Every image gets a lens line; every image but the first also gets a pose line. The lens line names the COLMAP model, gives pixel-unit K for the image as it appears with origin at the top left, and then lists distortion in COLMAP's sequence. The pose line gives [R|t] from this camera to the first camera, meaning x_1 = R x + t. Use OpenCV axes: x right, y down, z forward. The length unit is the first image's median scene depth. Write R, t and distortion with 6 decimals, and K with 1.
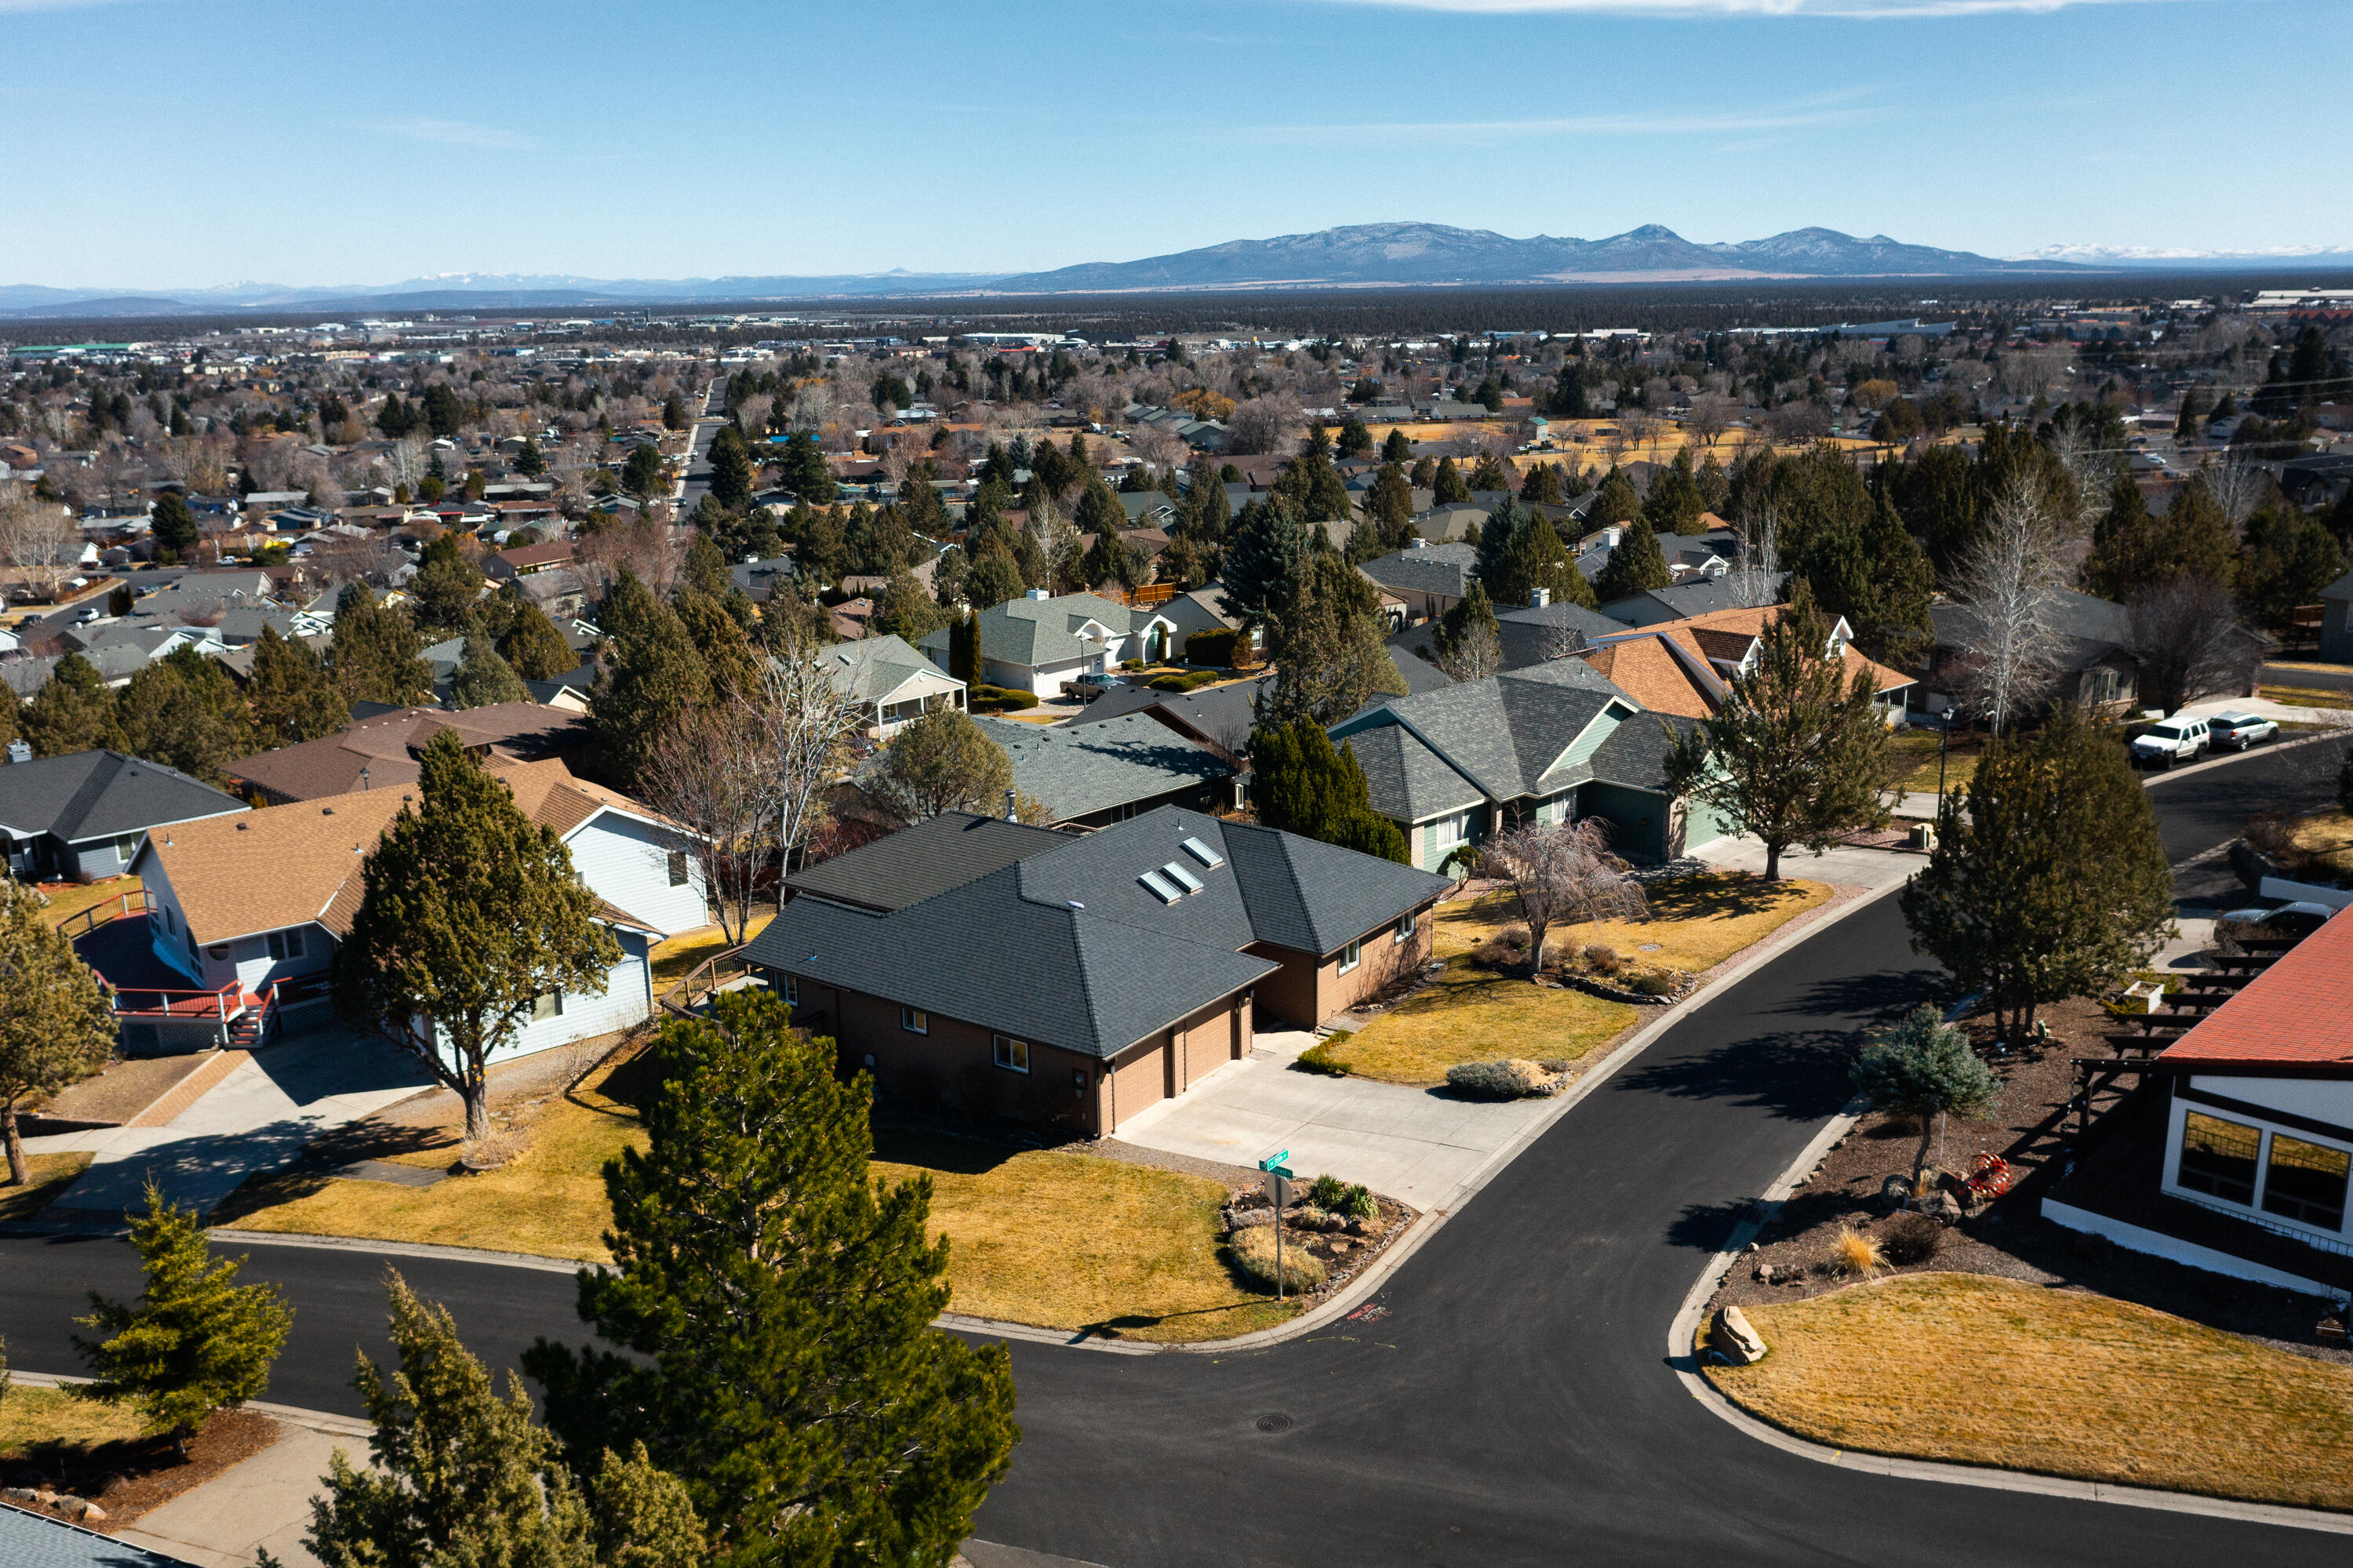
lens RADIAL K [[1906.0, 0, 1162.6], [0, 1906.0, 780.0], [0, 0, 1]] dist [0.002171, 0.003491]
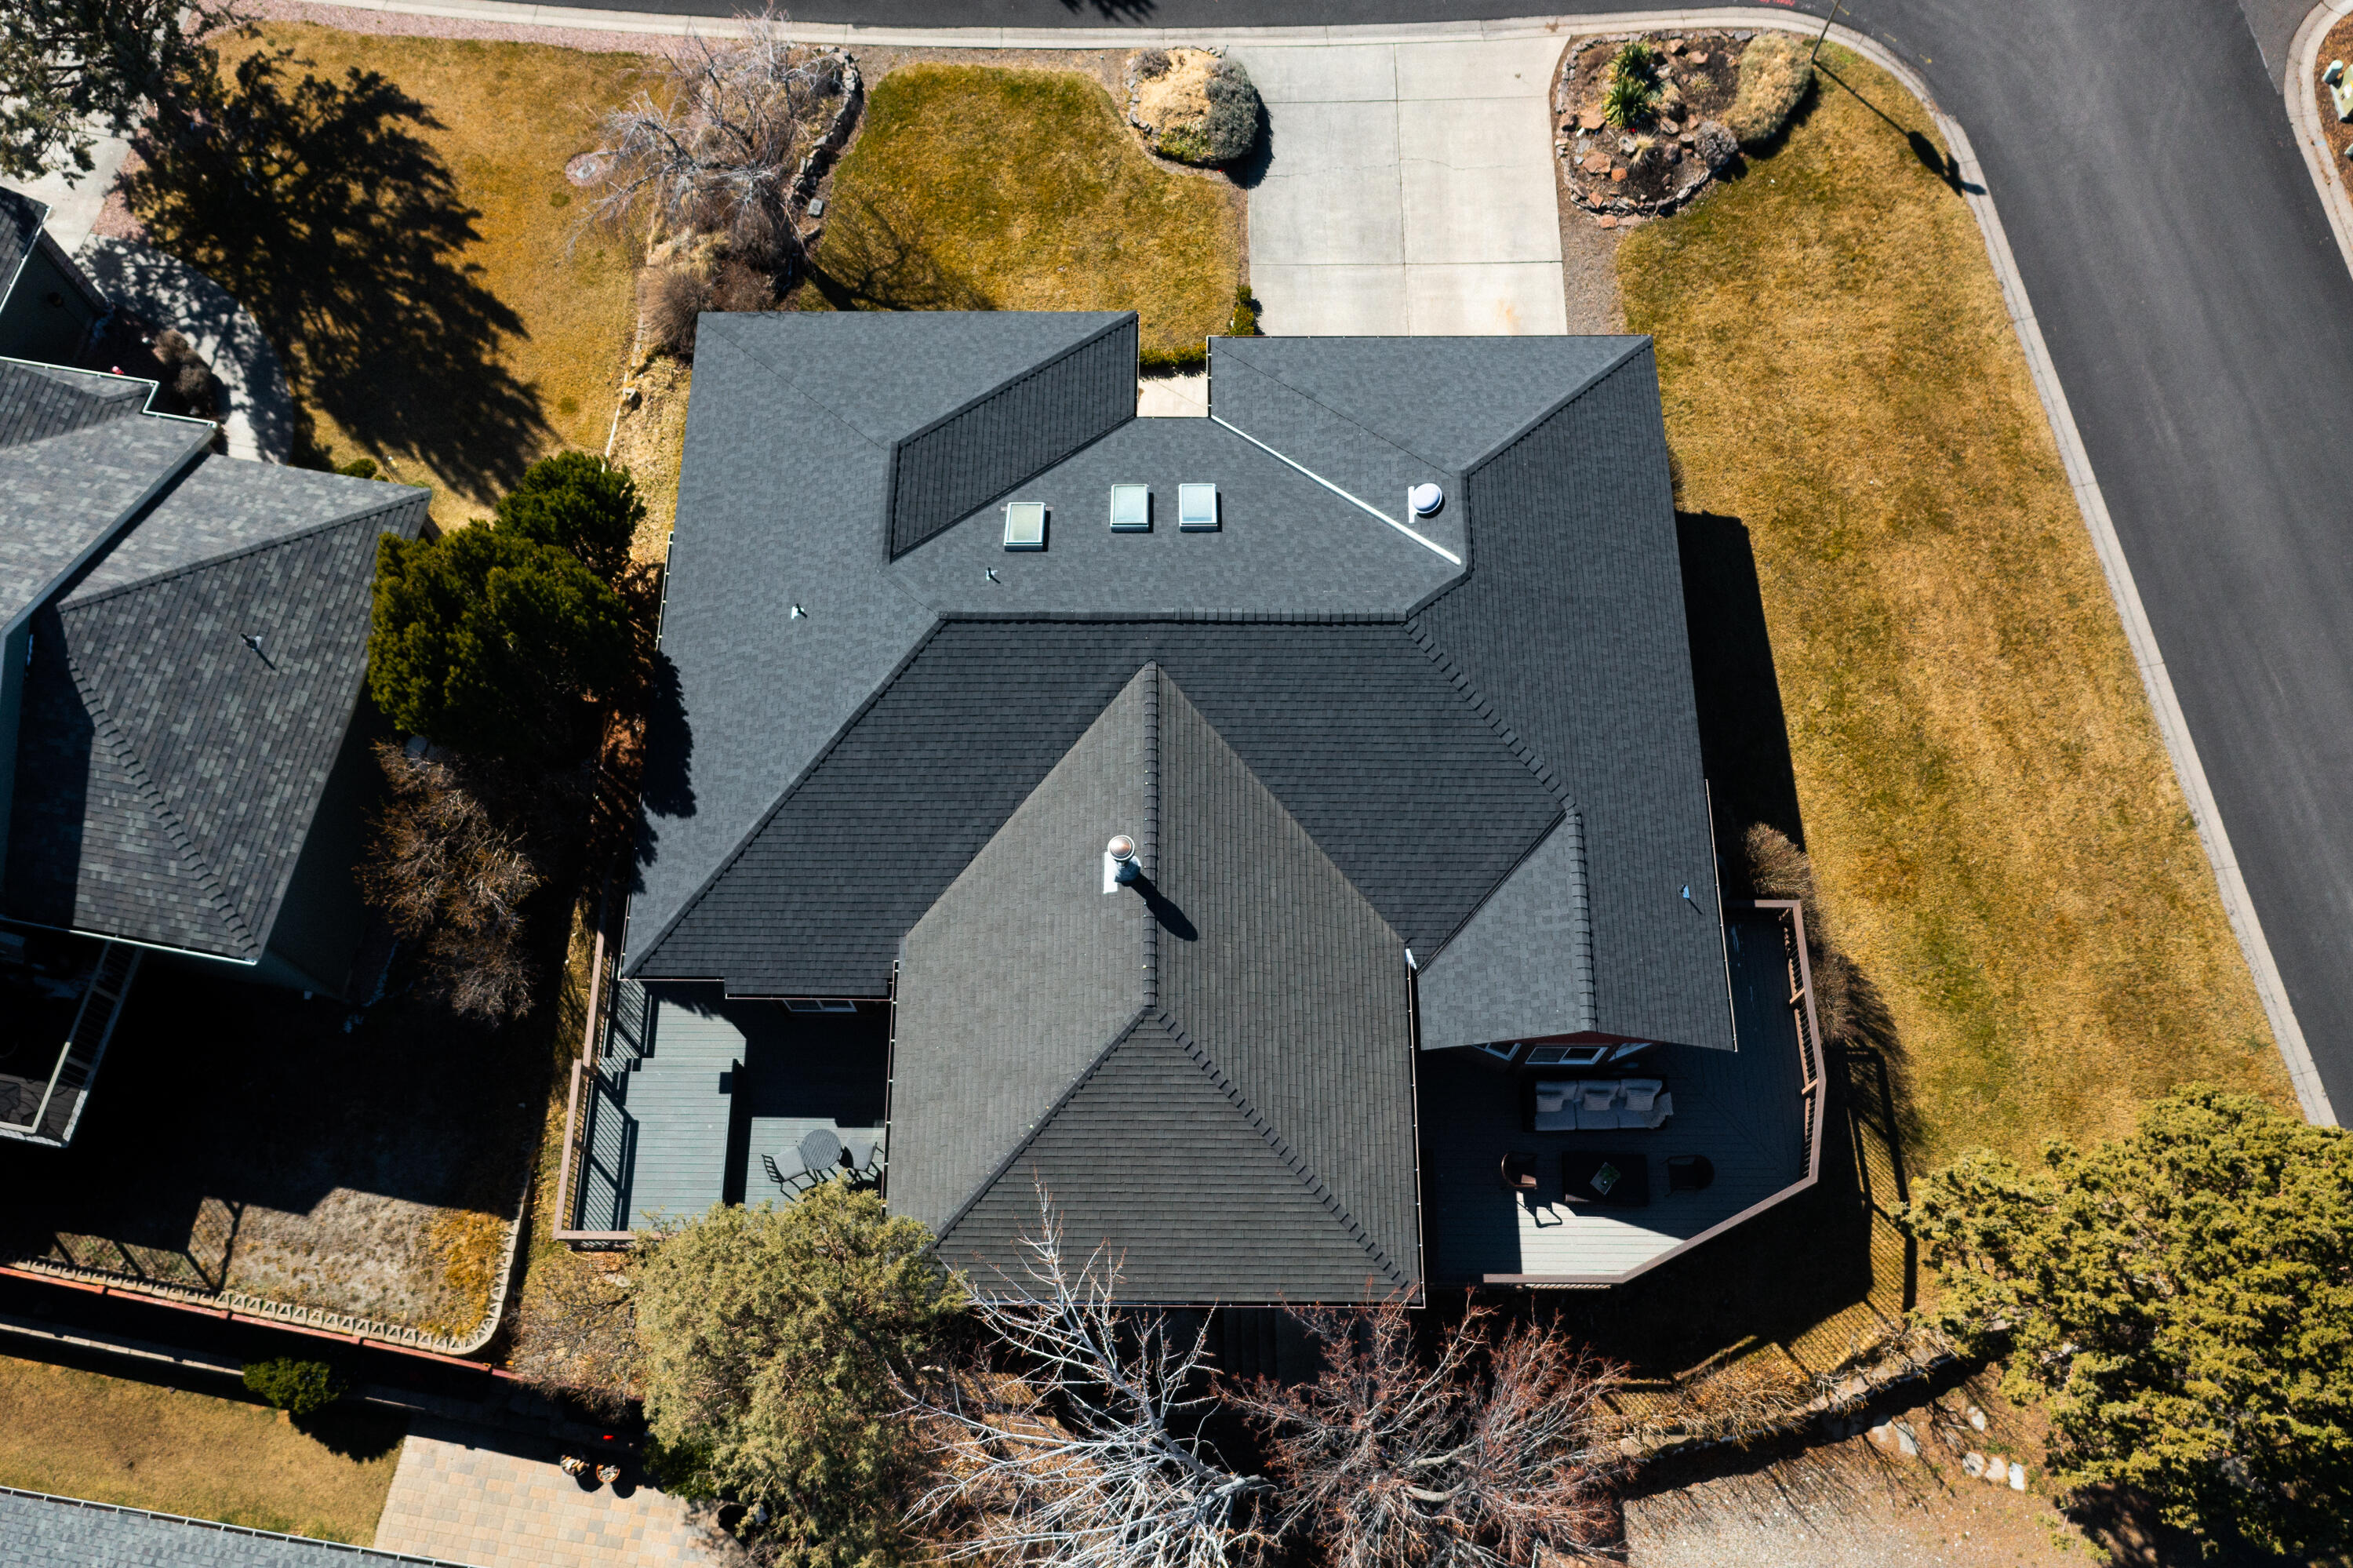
lens RADIAL K [[1906.0, 0, 1162.6], [0, 1906.0, 780.0], [0, 0, 1]] dist [0.002171, 0.003491]
pose [[-0.587302, -0.741652, 0.324081, -0.238060], [0.227704, 0.232835, 0.945483, -0.460425], [-0.776677, 0.629079, 0.032133, 1.023200]]
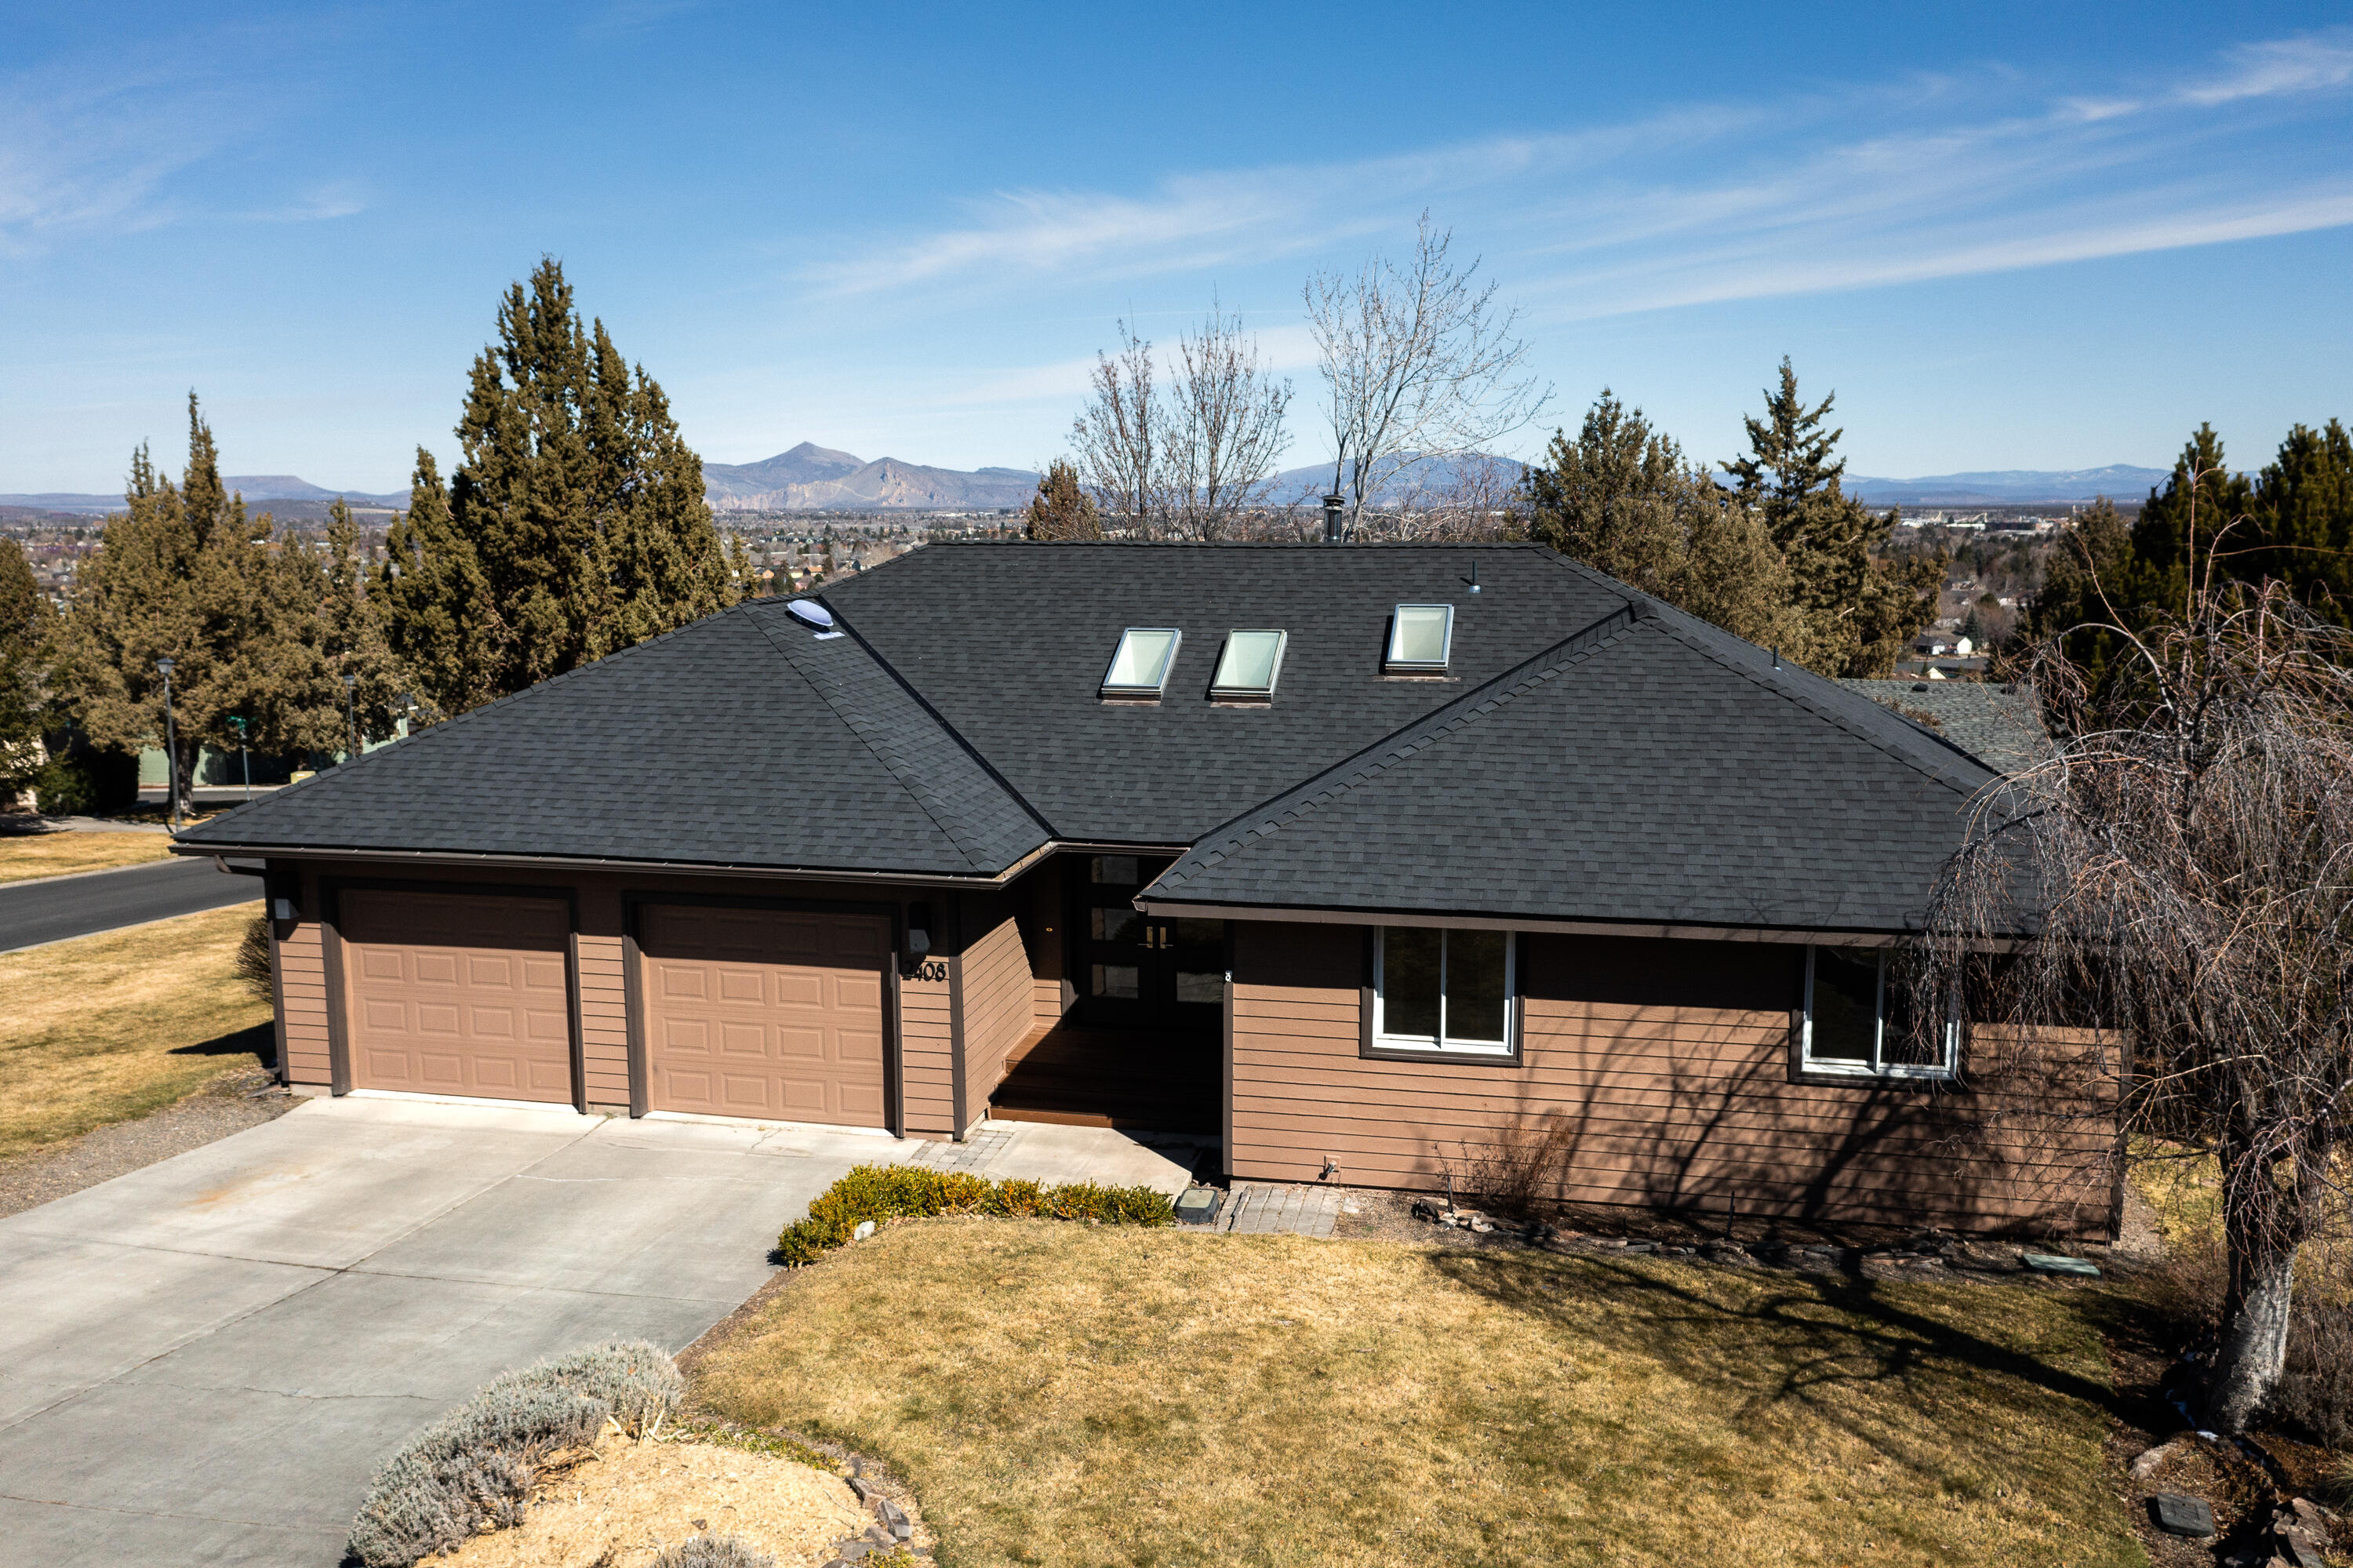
lens RADIAL K [[1870.7, 0, 1163.4], [0, 1870.7, 778.4], [0, 0, 1]] dist [-0.027913, 0.068734]
pose [[0.405177, 0.152345, -0.901456, 0.316021], [-0.232749, 0.970719, 0.059436, 0.054127], [0.884115, 0.185731, 0.428771, 0.841214]]
